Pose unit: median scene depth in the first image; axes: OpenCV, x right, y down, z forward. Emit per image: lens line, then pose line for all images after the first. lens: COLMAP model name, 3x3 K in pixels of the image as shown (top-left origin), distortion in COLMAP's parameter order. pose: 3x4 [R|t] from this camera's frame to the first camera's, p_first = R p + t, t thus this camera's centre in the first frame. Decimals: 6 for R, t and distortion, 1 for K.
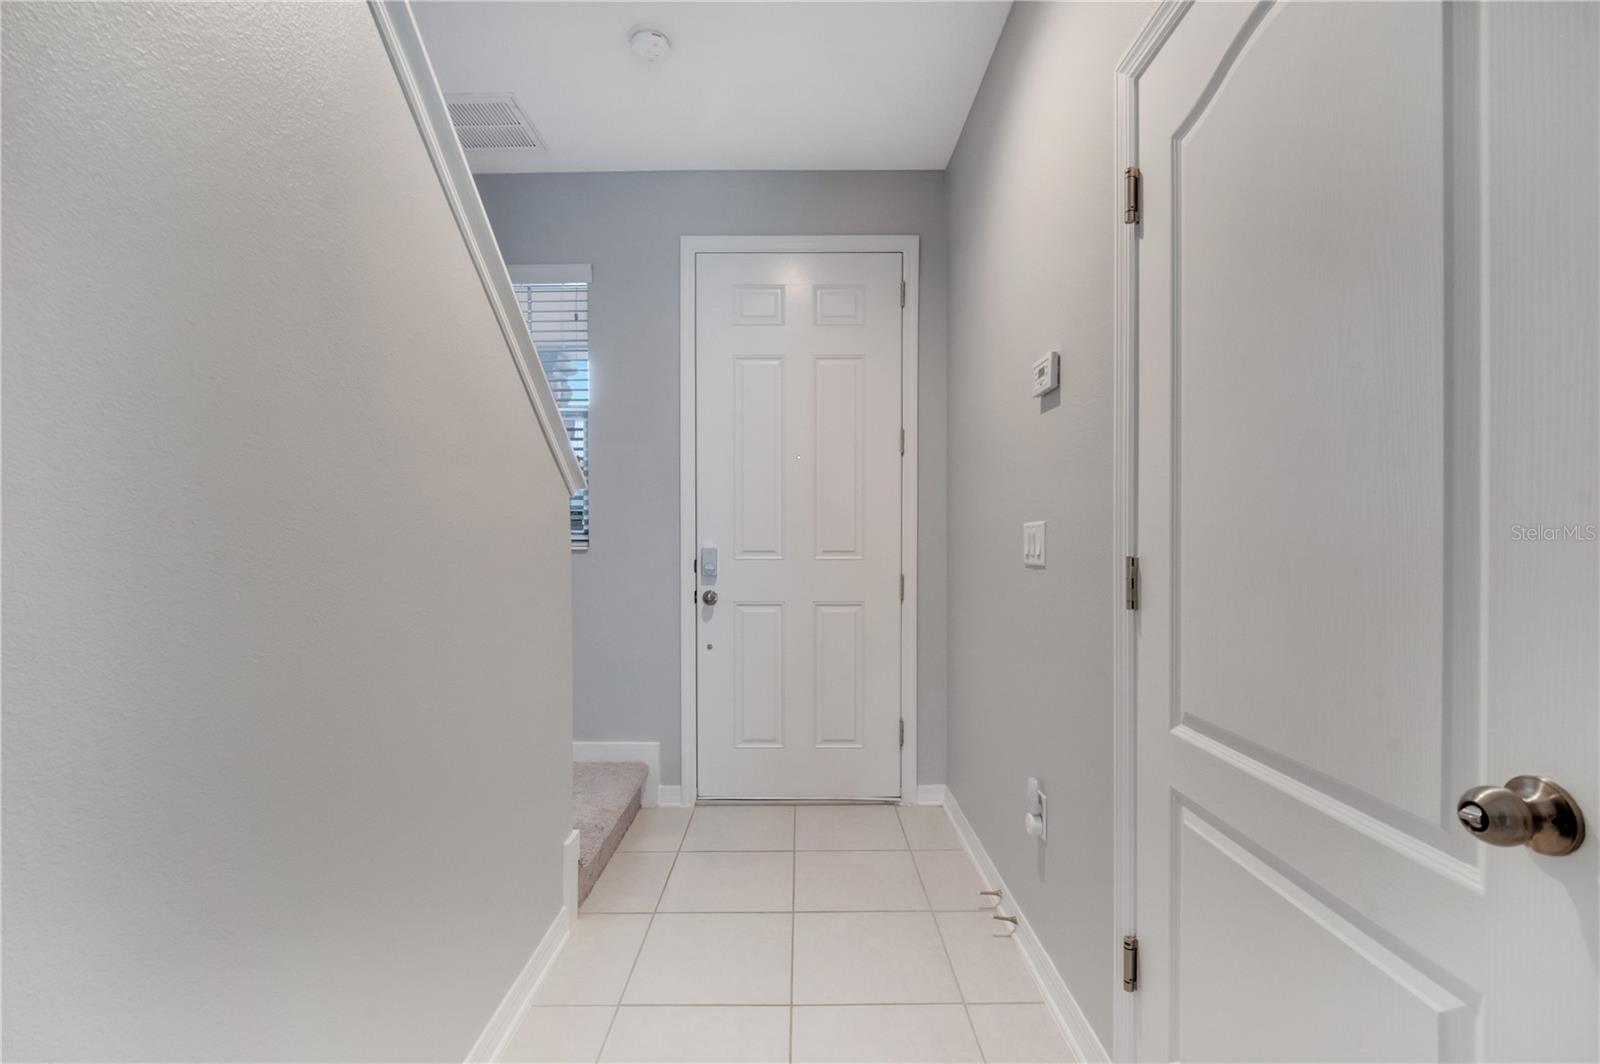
lens RADIAL K [[968.7, 0, 800.0], [0, 968.7, 532.0], [0, 0, 1]] dist [0.058025, 0.000575]
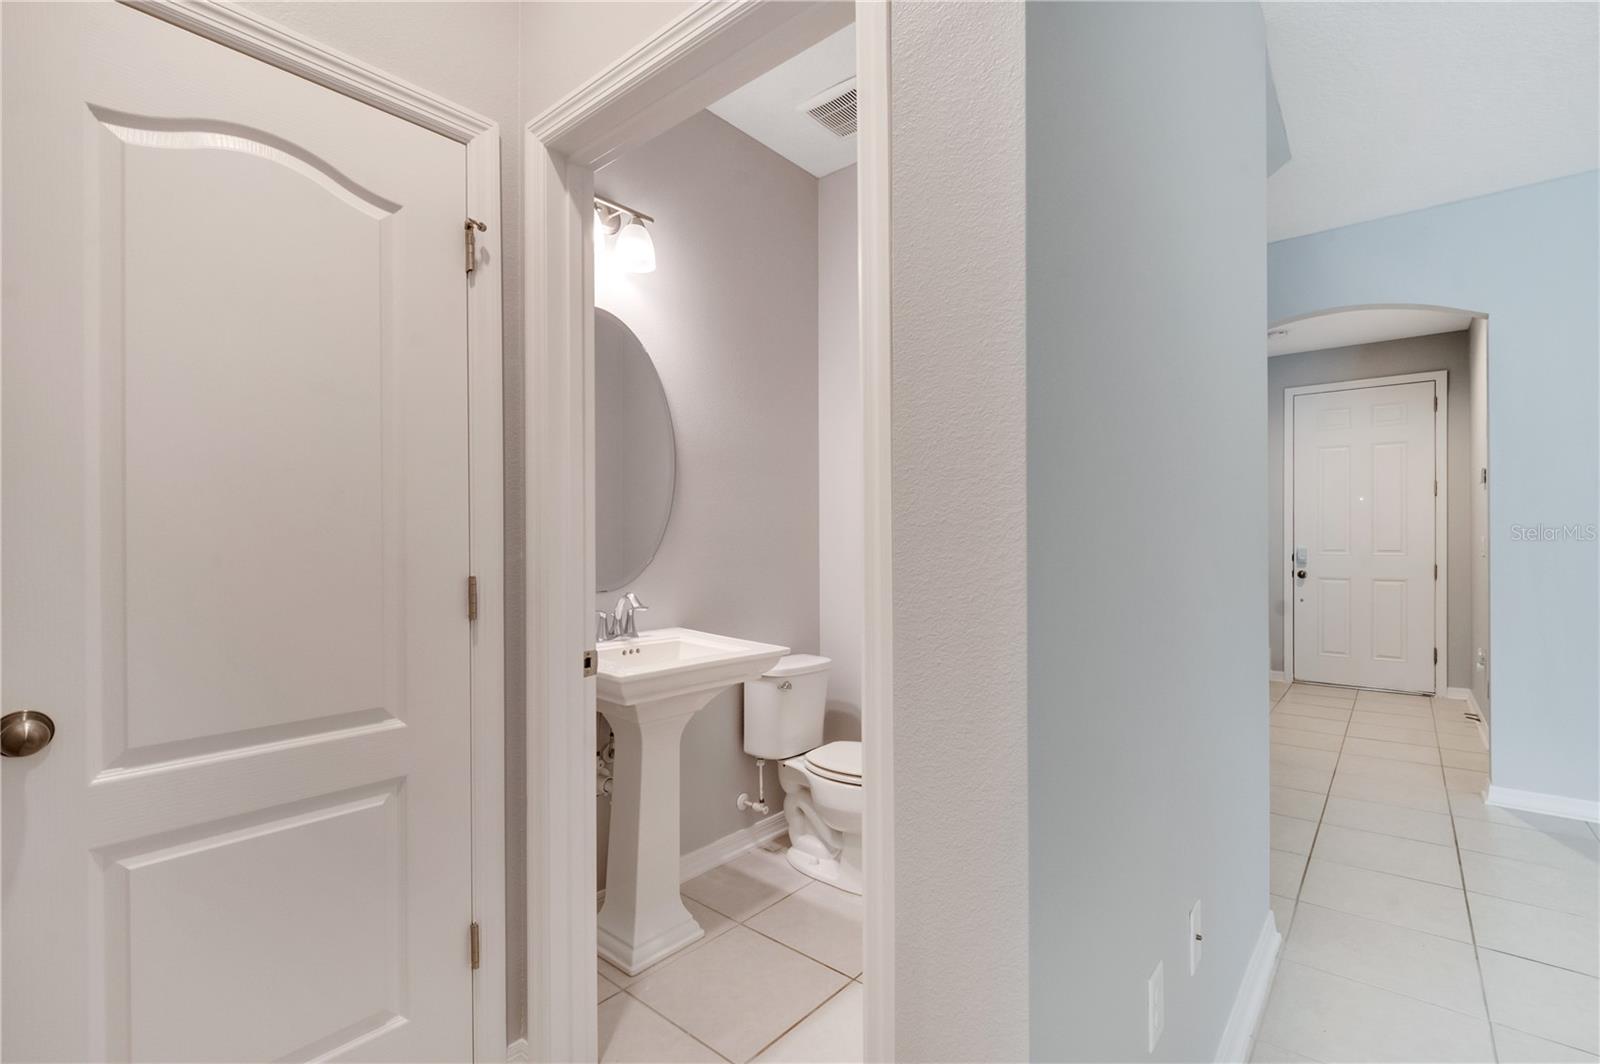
lens RADIAL K [[712.7, 0, 800.6], [0, 712.7, 539.2], [0, 0, 1]] dist [-0.009550, 0.000031]
pose [[0.760971, 0.001595, -0.648784, 0.061293], [-0.009762, 0.999912, -0.008991, 0.021371], [0.648713, 0.013176, 0.760919, -0.699448]]
